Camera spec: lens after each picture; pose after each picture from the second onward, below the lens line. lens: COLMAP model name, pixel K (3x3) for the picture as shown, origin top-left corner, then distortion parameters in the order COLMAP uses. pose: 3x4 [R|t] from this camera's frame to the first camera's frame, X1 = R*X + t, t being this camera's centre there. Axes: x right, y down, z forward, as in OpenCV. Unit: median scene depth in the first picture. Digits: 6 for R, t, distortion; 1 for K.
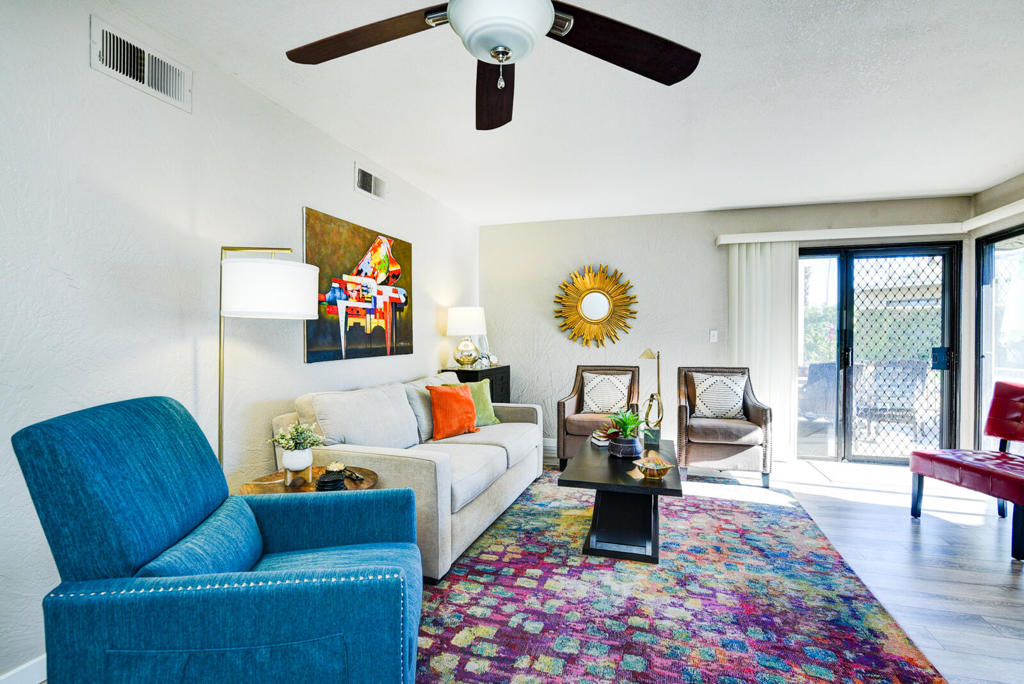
lens RADIAL K [[474.3, 0, 515.5], [0, 474.3, 345.9], [0, 0, 1]] dist [-0.020362, 0.001578]
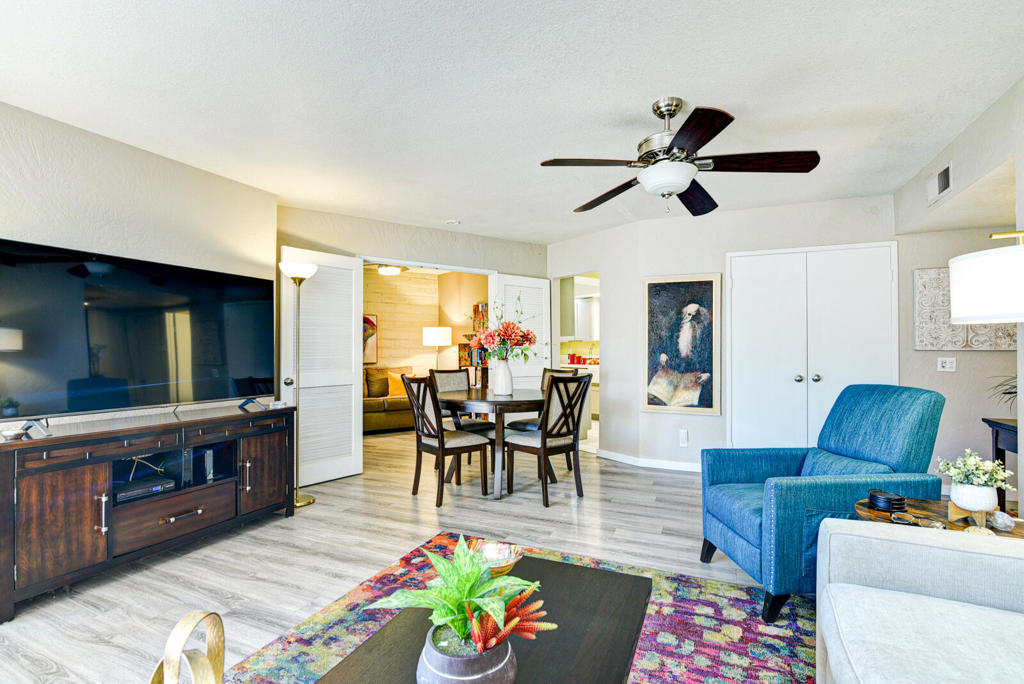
lens RADIAL K [[474.3, 0, 512.3], [0, 474.3, 345.0], [0, 0, 1]] dist [-0.020362, 0.001578]
pose [[-0.992751, -0.000297, 0.120188, 0.196708], [-0.000419, 0.999999, -0.000989, -0.015260], [-0.120188, -0.001033, -0.992751, 1.640628]]
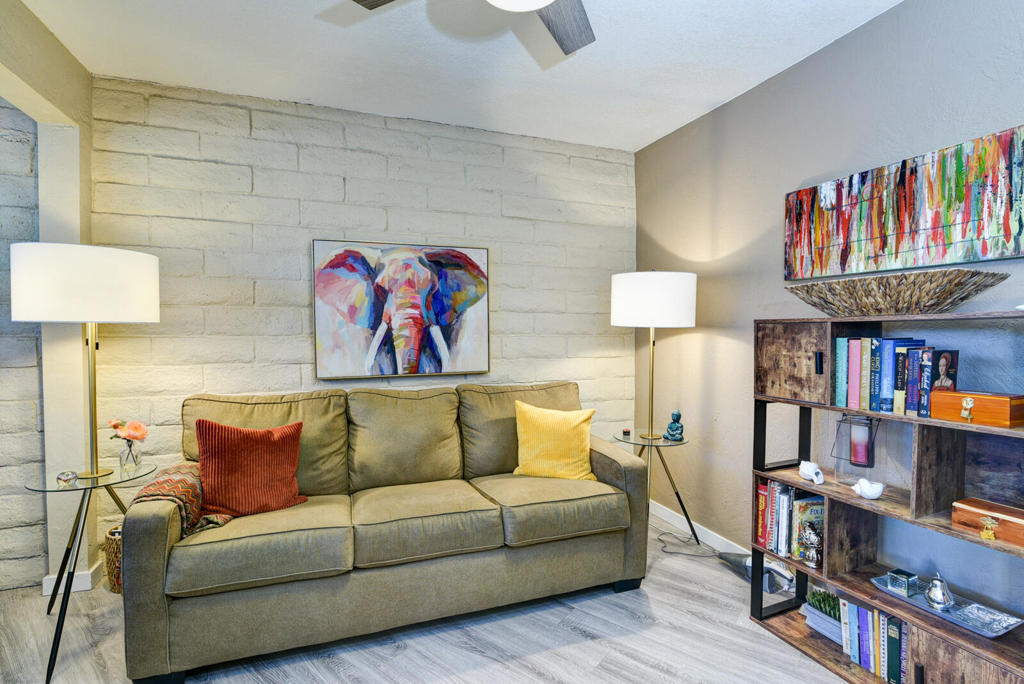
lens RADIAL K [[474.3, 0, 516.9], [0, 474.3, 339.8], [0, 0, 1]] dist [-0.020362, 0.001578]
pose [[-0.929258, -0.008615, 0.369332, 0.965916], [0.001439, 0.999636, 0.026936, -0.014866], [-0.369430, 0.025562, -0.928907, -0.310865]]
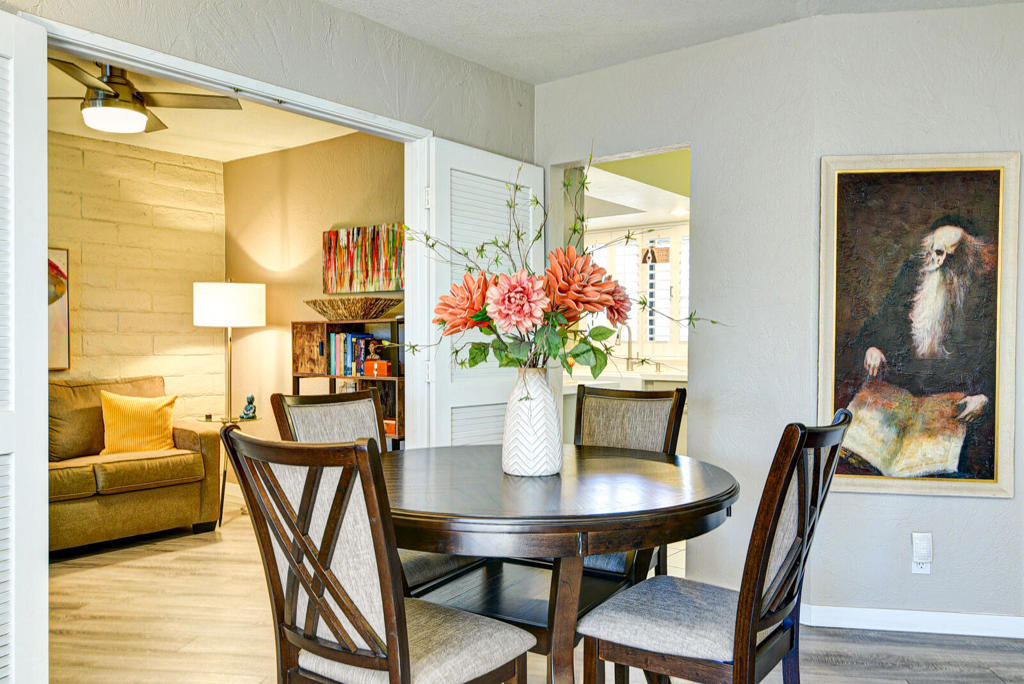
lens RADIAL K [[779.6, 0, 515.2], [0, 779.6, 347.5], [0, 0, 1]] dist [0.013200, -0.006365]
pose [[-0.989577, -0.002295, -0.143987, 0.602712], [-0.005540, 0.999740, 0.022136, -0.008125], [0.143899, 0.022703, -0.989332, 0.832854]]
